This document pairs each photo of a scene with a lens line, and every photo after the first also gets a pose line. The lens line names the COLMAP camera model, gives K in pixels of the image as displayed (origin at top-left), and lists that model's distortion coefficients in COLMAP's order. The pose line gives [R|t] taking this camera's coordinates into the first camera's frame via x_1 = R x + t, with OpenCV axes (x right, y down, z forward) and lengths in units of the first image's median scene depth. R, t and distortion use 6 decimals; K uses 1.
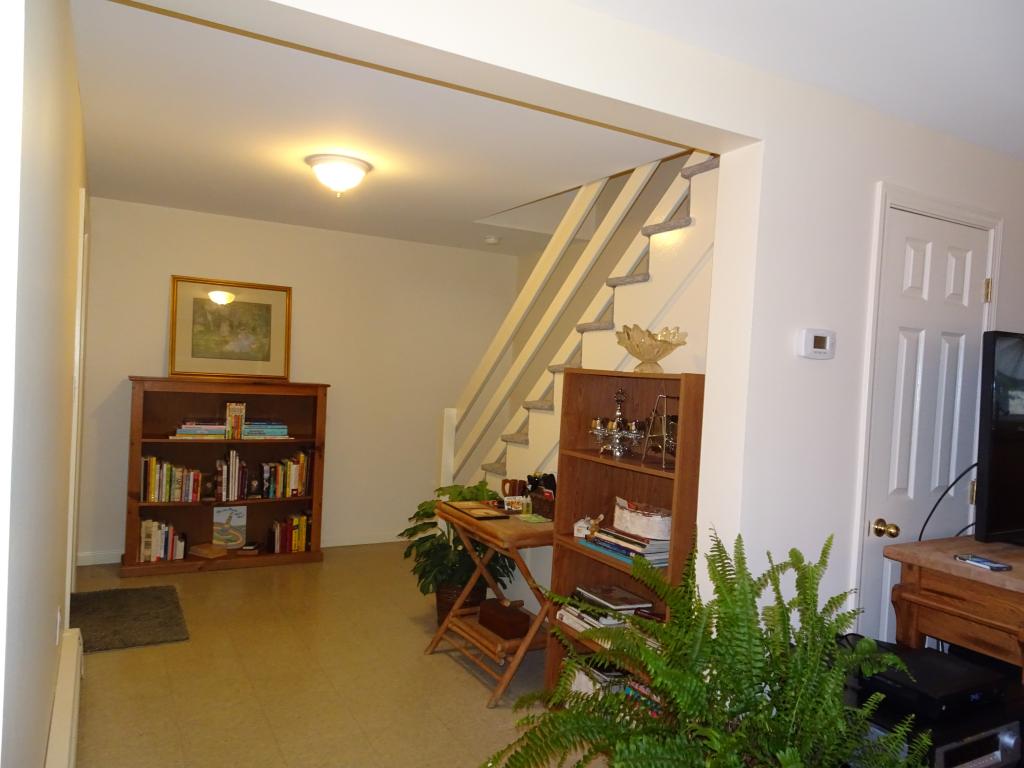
lens RADIAL K [[725.2, 0, 512.0], [0, 725.2, 389.4], [0, 0, 1]] dist [0.005287, -0.000756]
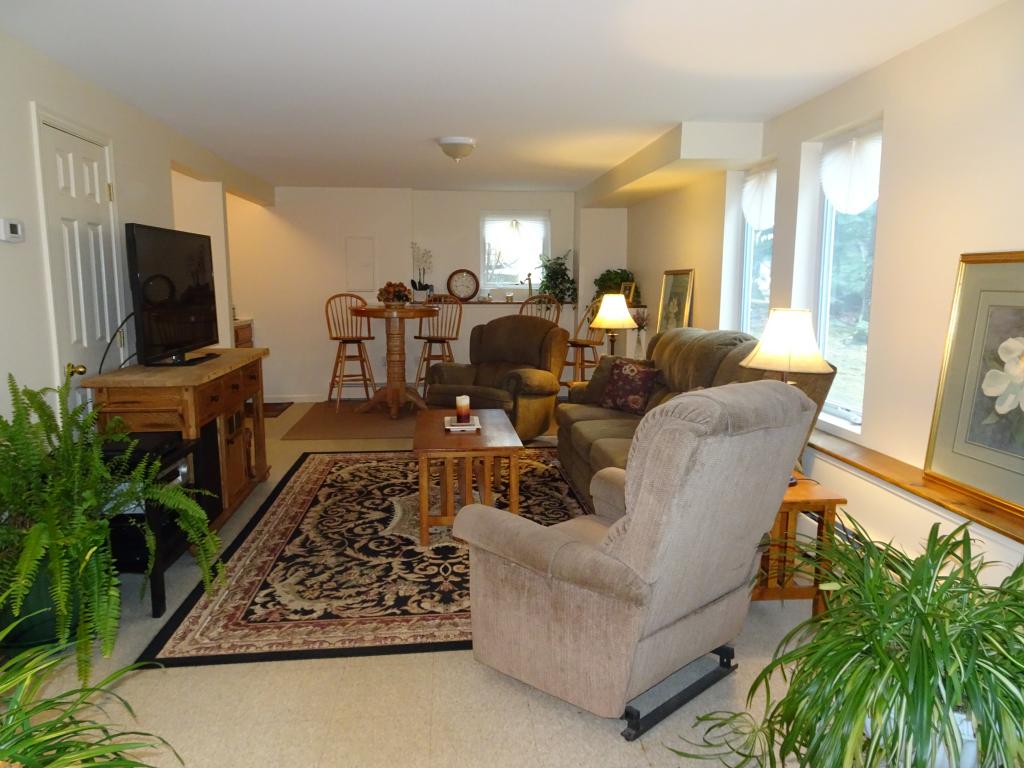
lens RADIAL K [[725.2, 0, 512.0], [0, 725.2, 389.4], [0, 0, 1]] dist [0.005287, -0.000756]
pose [[0.397100, -0.184535, 0.899032, -0.391375], [0.043190, 0.982250, 0.182539, 0.014838], [-0.916759, -0.033657, 0.398021, -0.292782]]
